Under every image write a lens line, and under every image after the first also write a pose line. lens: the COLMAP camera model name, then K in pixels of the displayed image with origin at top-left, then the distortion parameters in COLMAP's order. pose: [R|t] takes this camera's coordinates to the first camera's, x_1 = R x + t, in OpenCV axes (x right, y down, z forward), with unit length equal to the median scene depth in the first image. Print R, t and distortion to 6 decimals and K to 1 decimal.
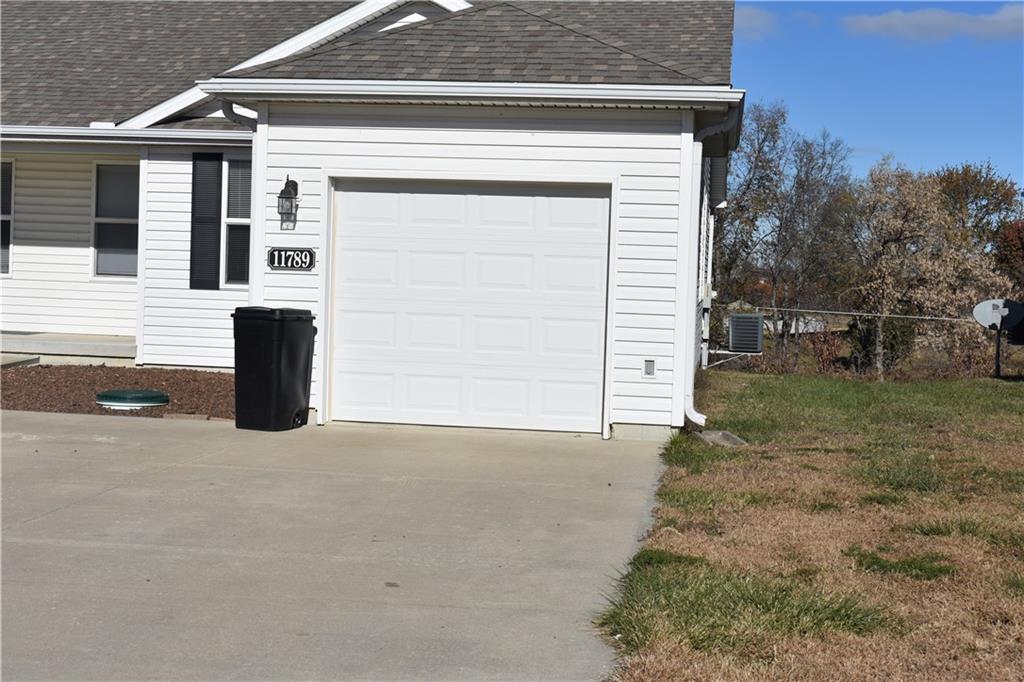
lens RADIAL K [[1488.2, 0, 512.0], [0, 1488.2, 341.0], [0, 0, 1]] dist [-0.007320, 0.011861]
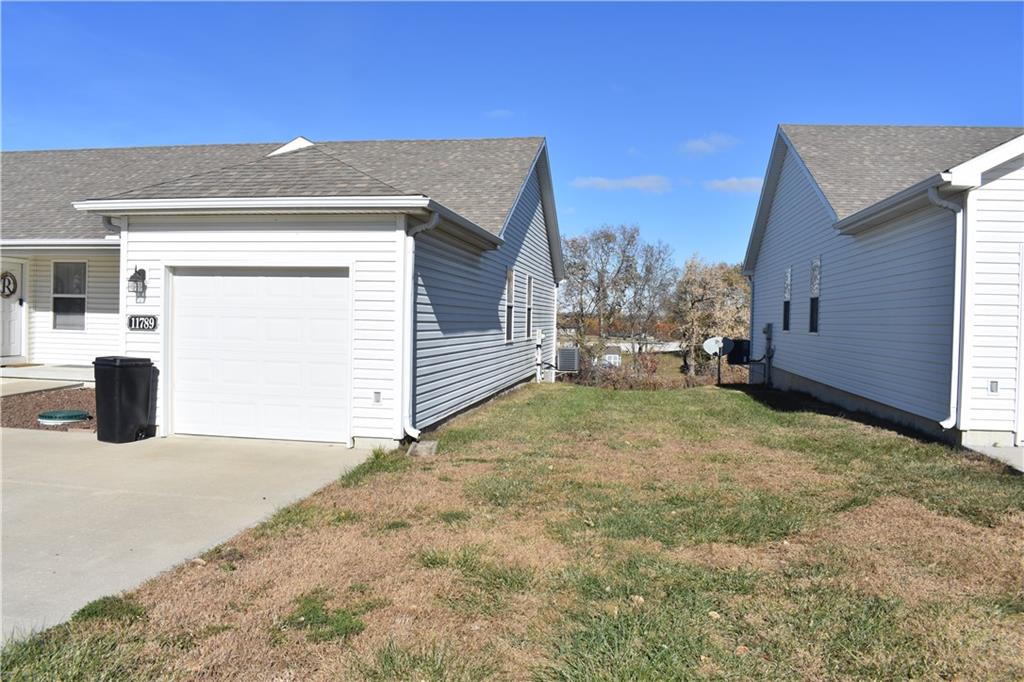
lens RADIAL K [[804.5, 0, 512.0], [0, 804.5, 341.0], [0, 0, 1]] dist [-0.100667, -0.002216]
pose [[0.999871, -0.011169, -0.011510, 0.221033], [0.010945, 0.999754, -0.019313, -0.018690], [0.011723, 0.019184, 0.999747, 0.236270]]
